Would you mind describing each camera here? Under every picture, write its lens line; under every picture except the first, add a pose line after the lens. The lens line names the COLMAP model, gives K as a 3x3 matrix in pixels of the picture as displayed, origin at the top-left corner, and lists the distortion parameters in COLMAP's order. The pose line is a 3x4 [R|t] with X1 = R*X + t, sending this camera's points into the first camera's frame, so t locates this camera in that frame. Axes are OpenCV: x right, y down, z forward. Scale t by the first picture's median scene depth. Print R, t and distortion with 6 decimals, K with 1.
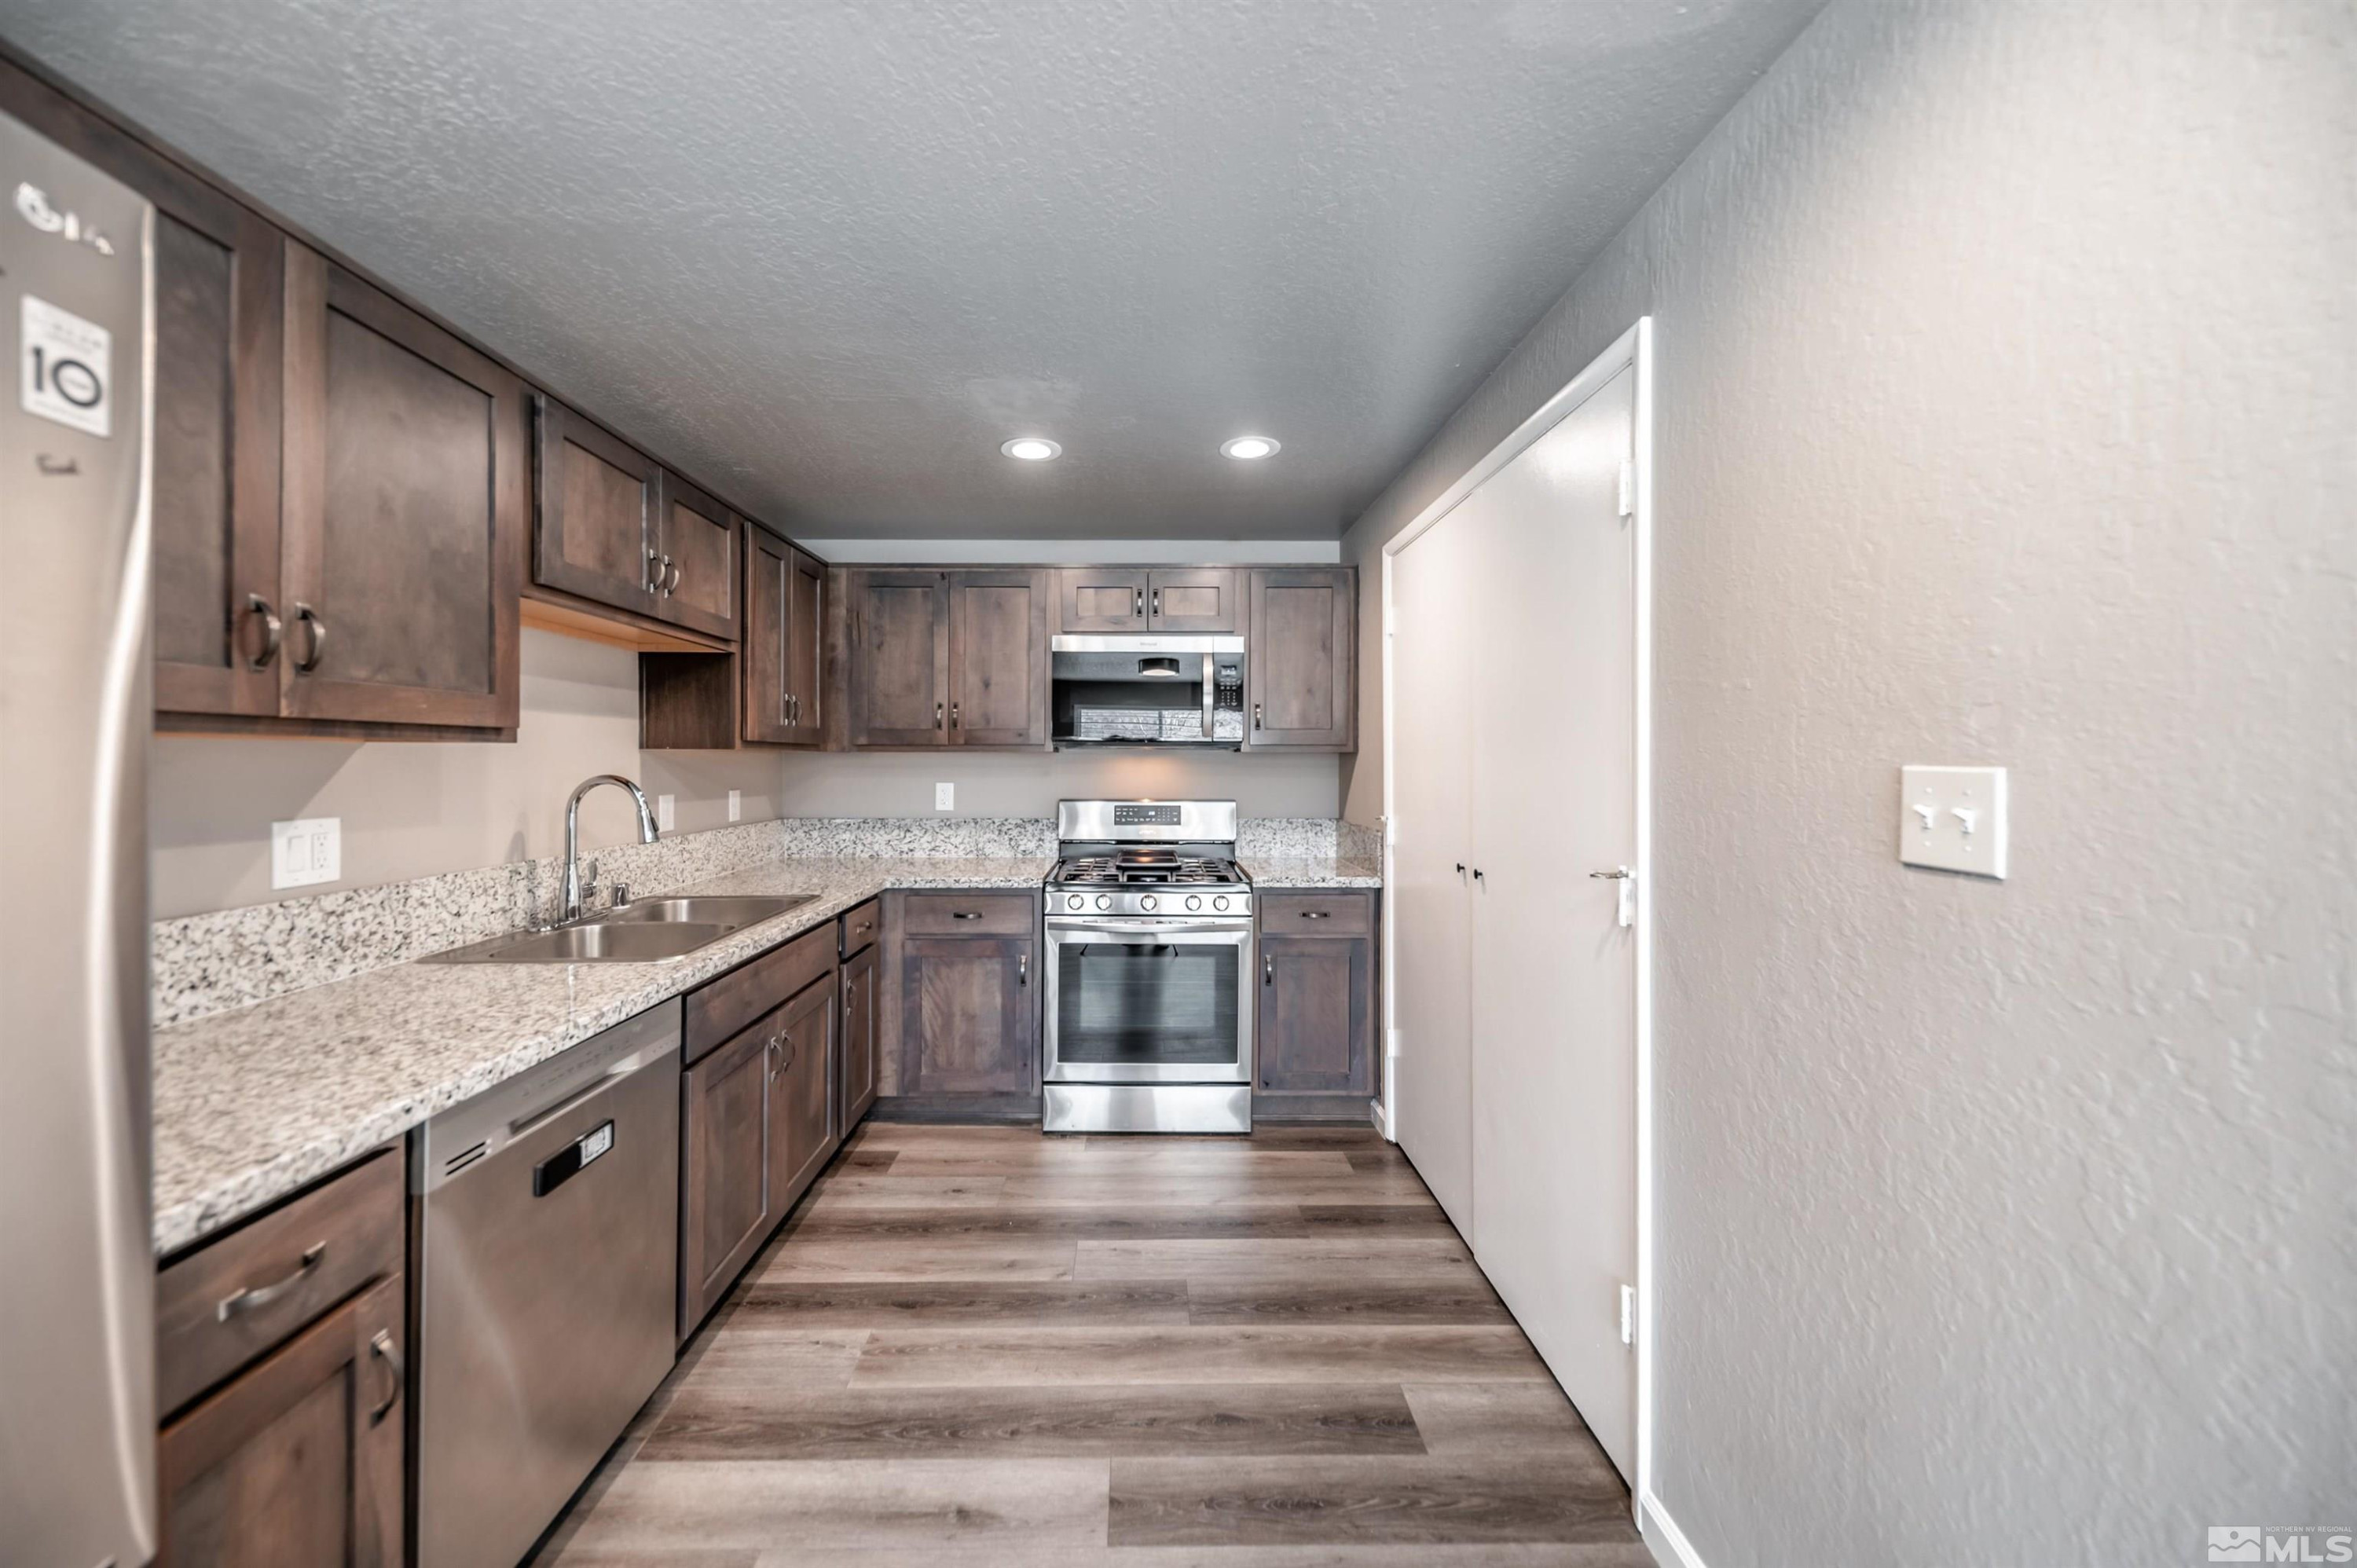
lens RADIAL K [[822.0, 0, 1152.2], [0, 822.0, 776.6], [0, 0, 1]] dist [0.002412, -0.002693]
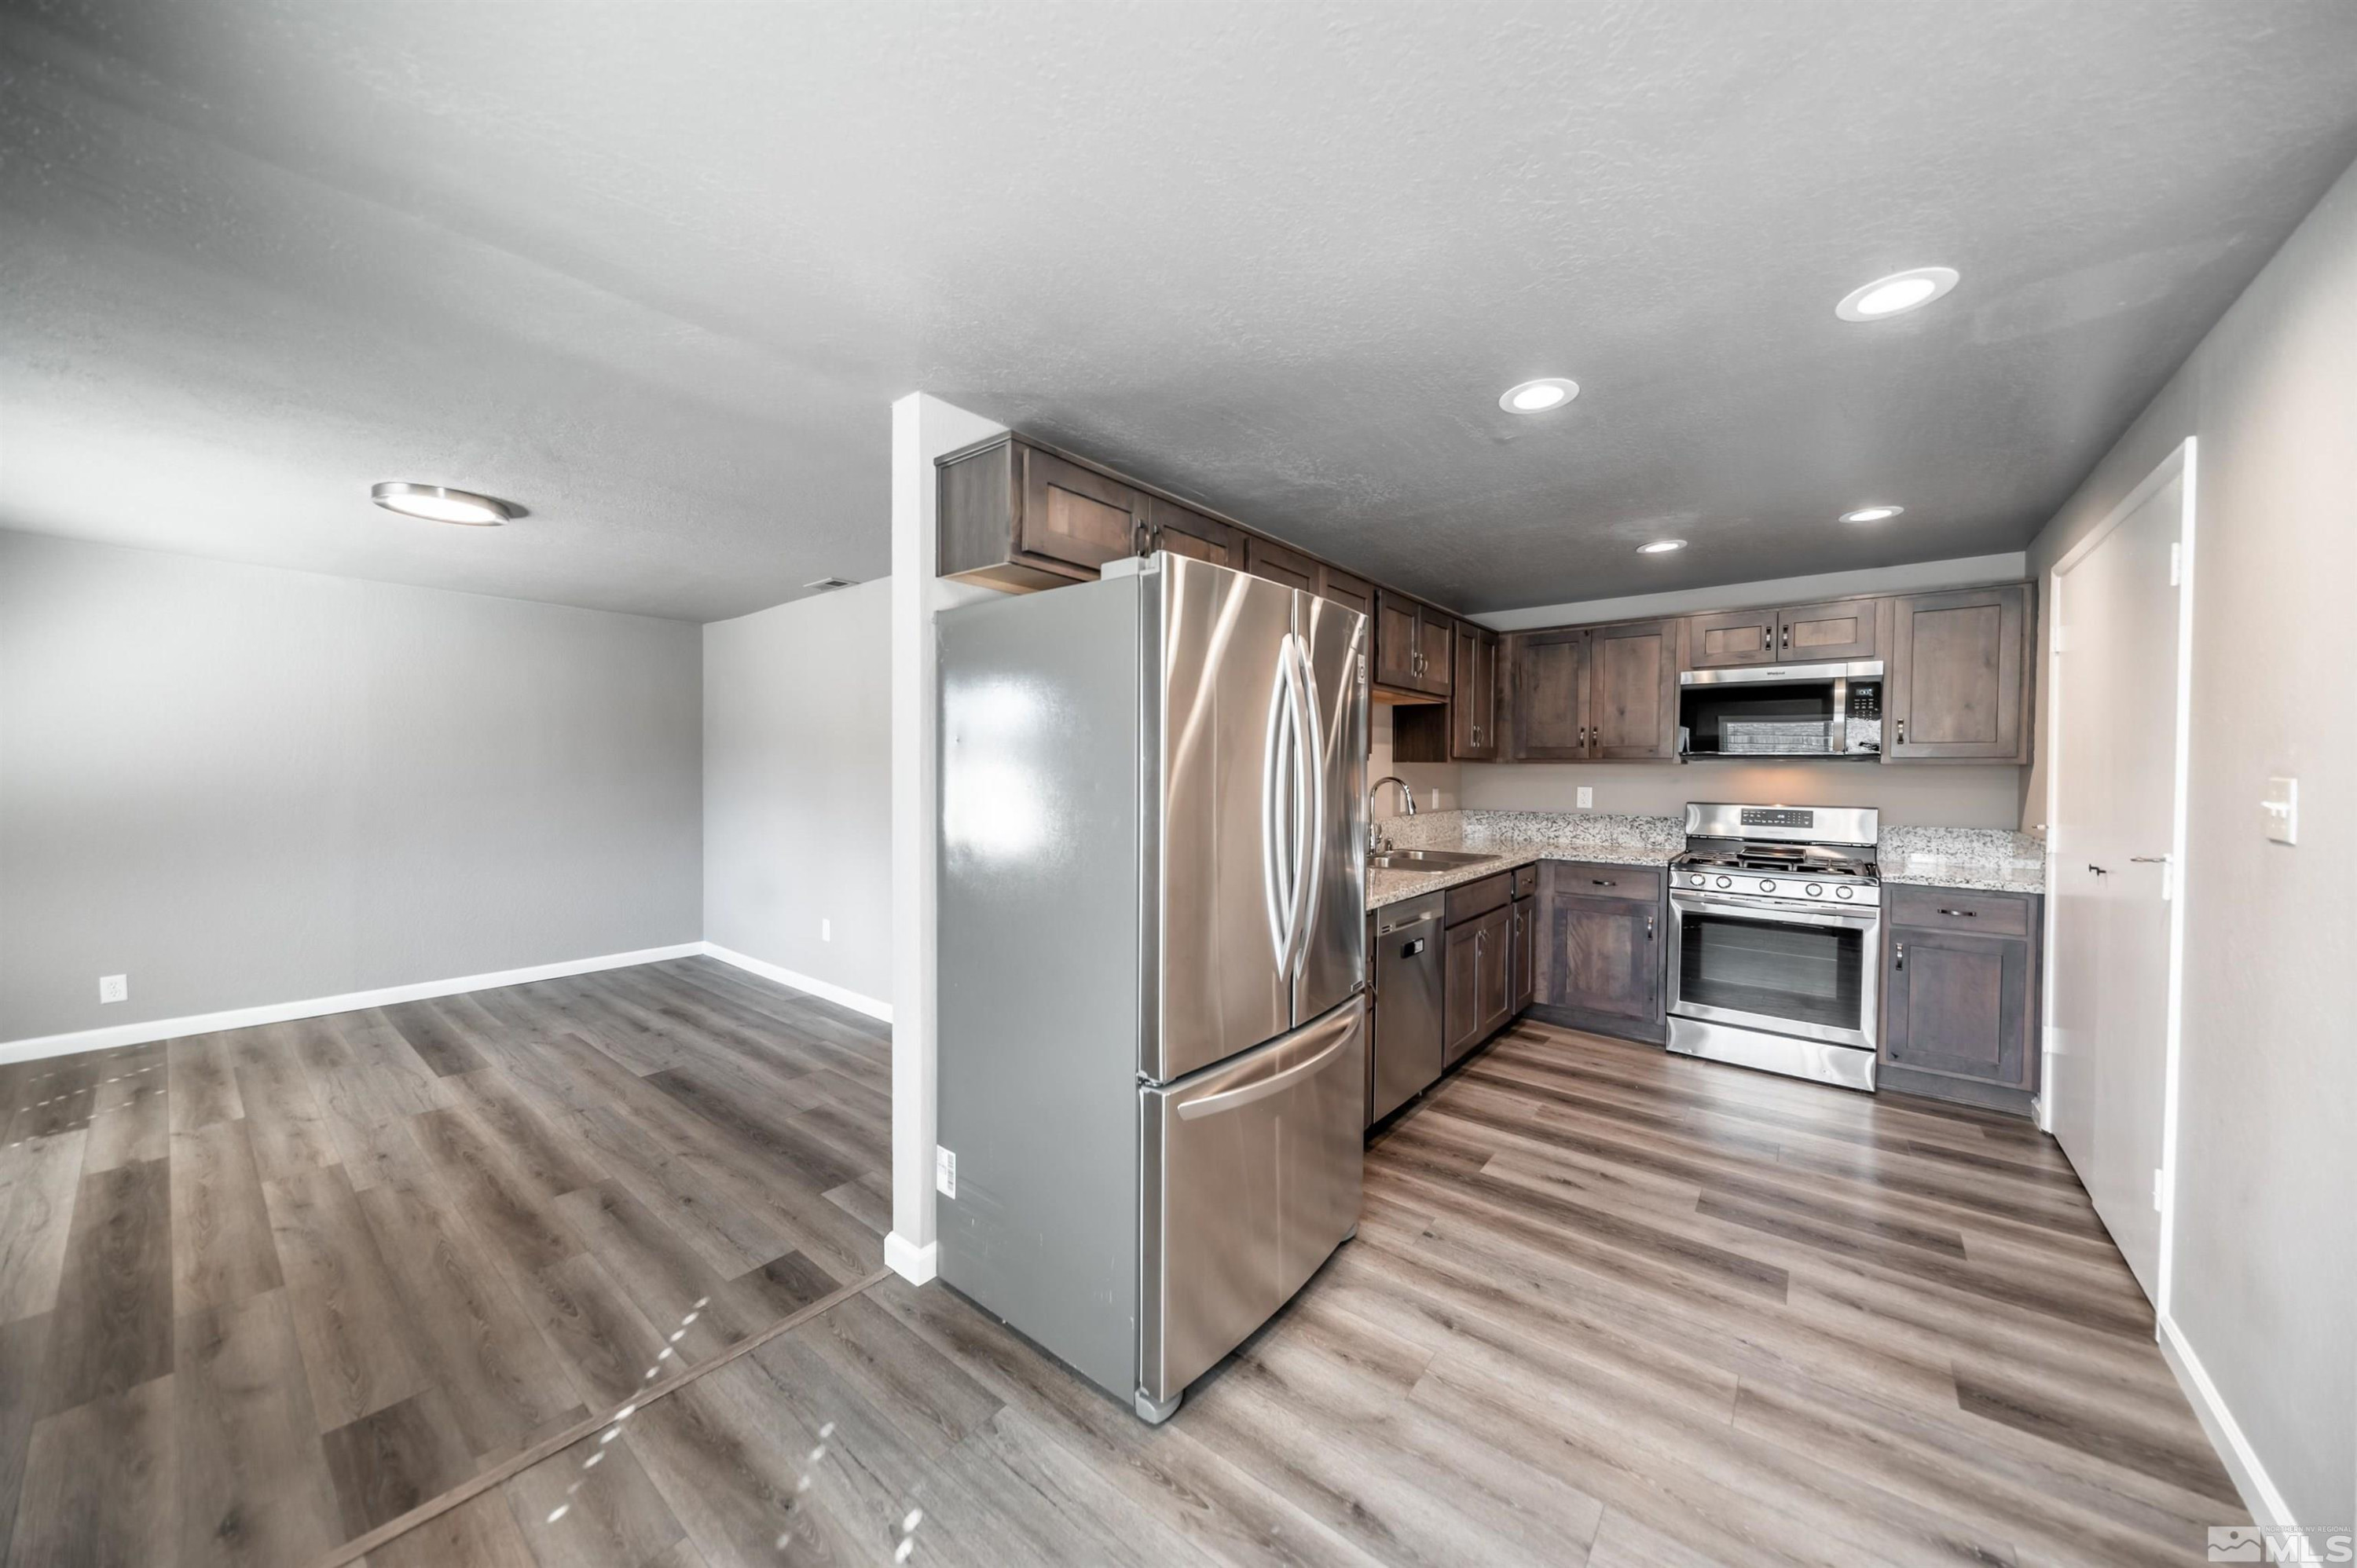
lens RADIAL K [[822.0, 0, 1152.2], [0, 822.0, 776.6], [0, 0, 1]] dist [0.002412, -0.002693]
pose [[0.756879, 0.010510, -0.653471, 0.099591], [-0.016777, 0.999854, -0.003351, 0.008462], [0.653340, 0.013499, 0.756944, -0.534439]]
